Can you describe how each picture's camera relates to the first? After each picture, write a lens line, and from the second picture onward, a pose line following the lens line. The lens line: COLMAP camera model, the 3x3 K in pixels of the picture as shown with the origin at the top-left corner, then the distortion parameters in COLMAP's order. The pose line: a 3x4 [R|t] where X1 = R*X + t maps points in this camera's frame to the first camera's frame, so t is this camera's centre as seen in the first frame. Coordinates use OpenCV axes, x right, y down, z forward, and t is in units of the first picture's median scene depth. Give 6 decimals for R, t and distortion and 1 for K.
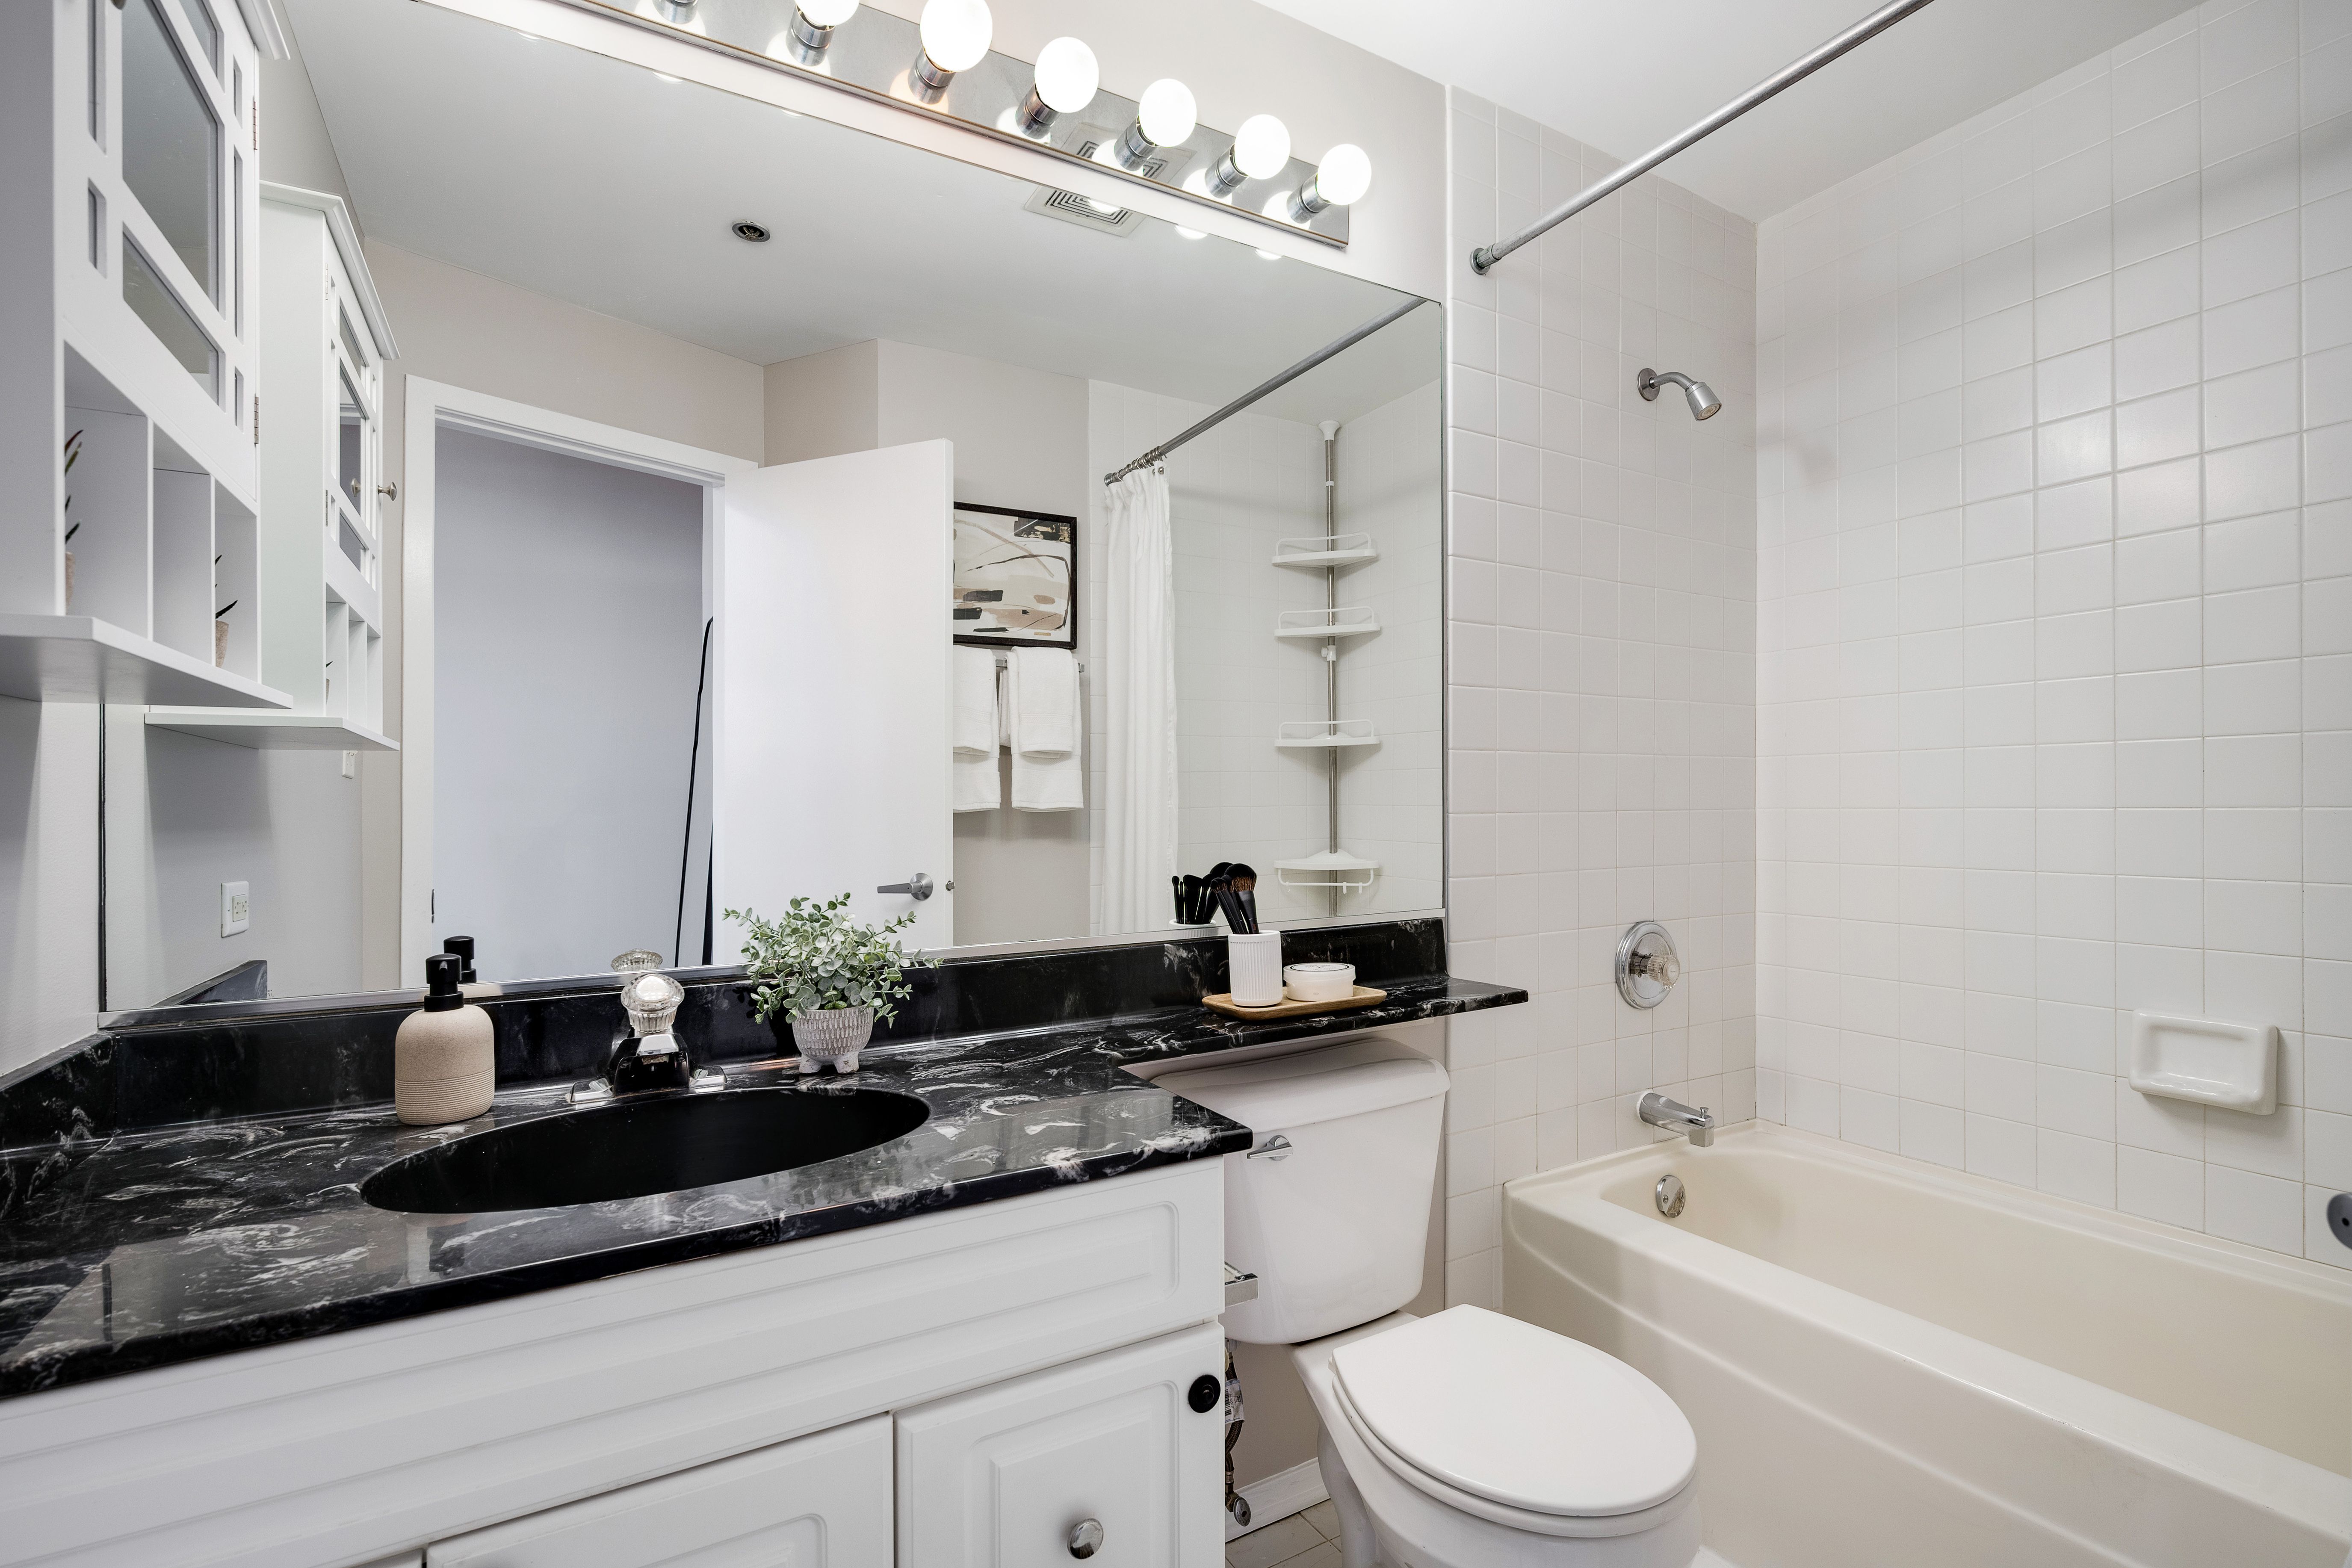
lens RADIAL K [[1073.3, 0, 1181.6], [0, 1073.3, 791.7], [0, 0, 1]] dist [0.000013, -0.000035]
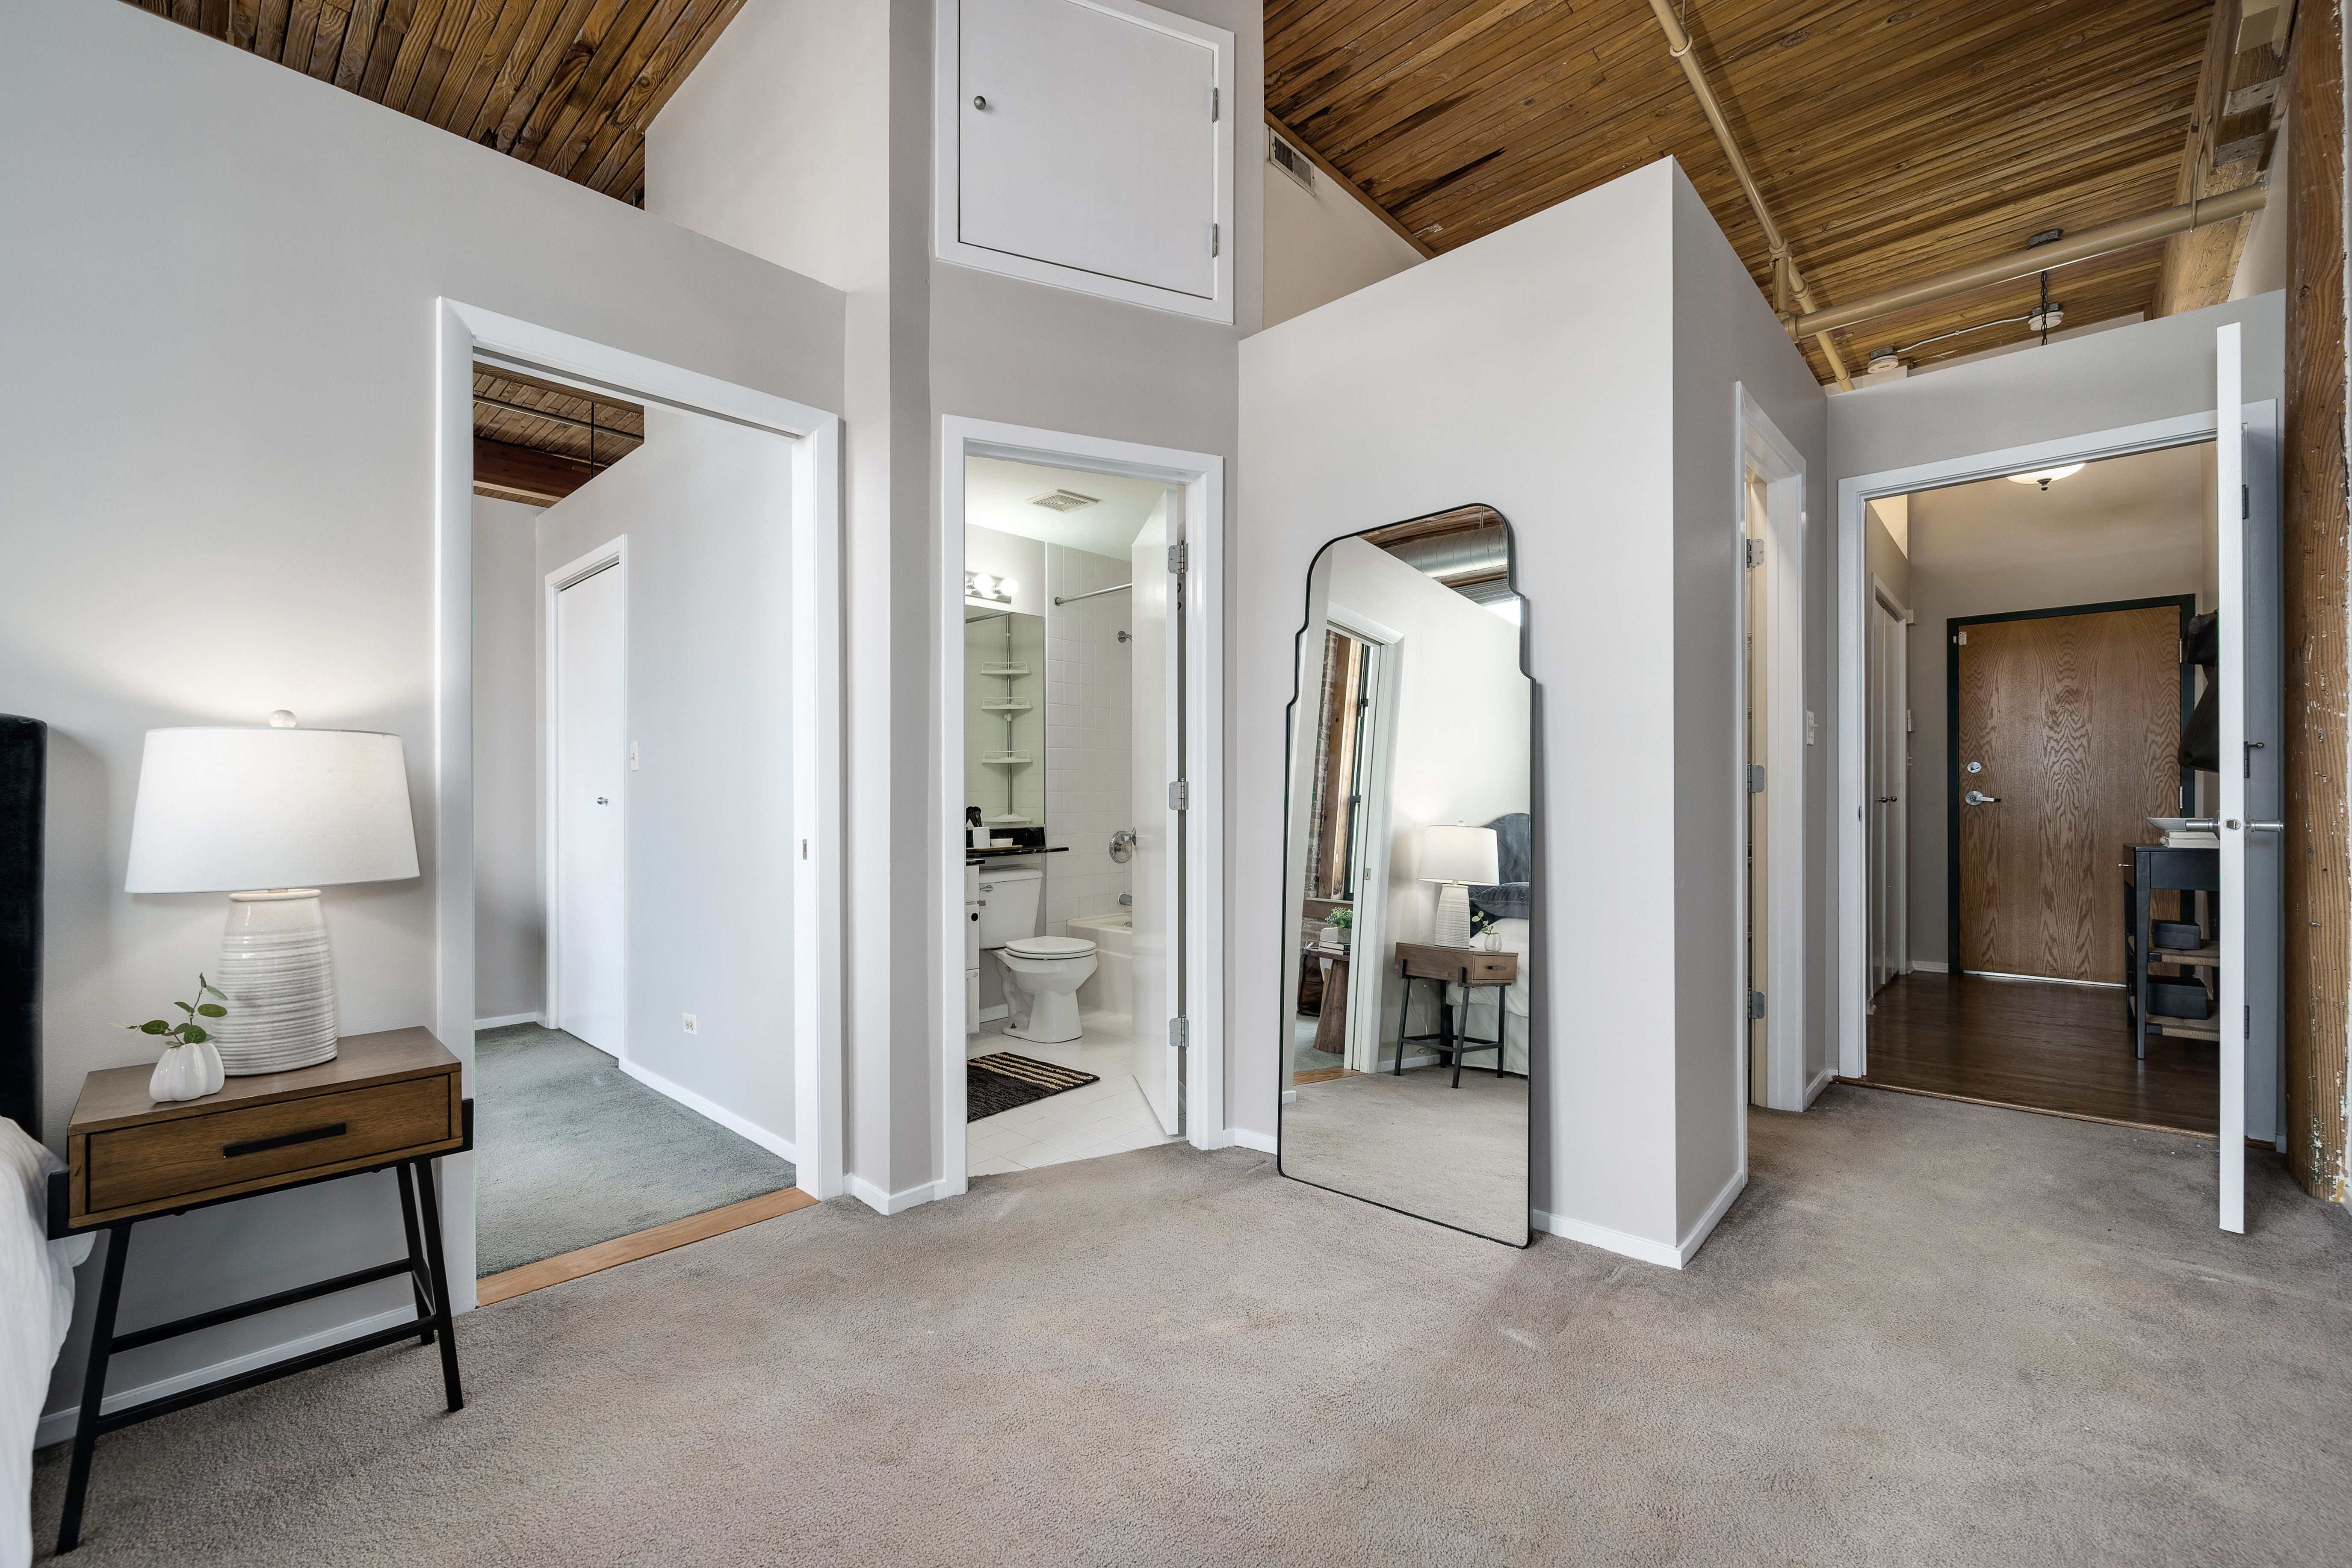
lens RADIAL K [[978.4, 0, 1168.6], [0, 978.4, 789.0], [0, 0, 1]] dist [-0.000826, -0.000204]
pose [[0.957679, 0.004104, 0.287810, -0.168447], [-0.003634, 0.999991, -0.002165, 0.016999], [-0.287816, 0.001028, 0.957685, -1.389031]]
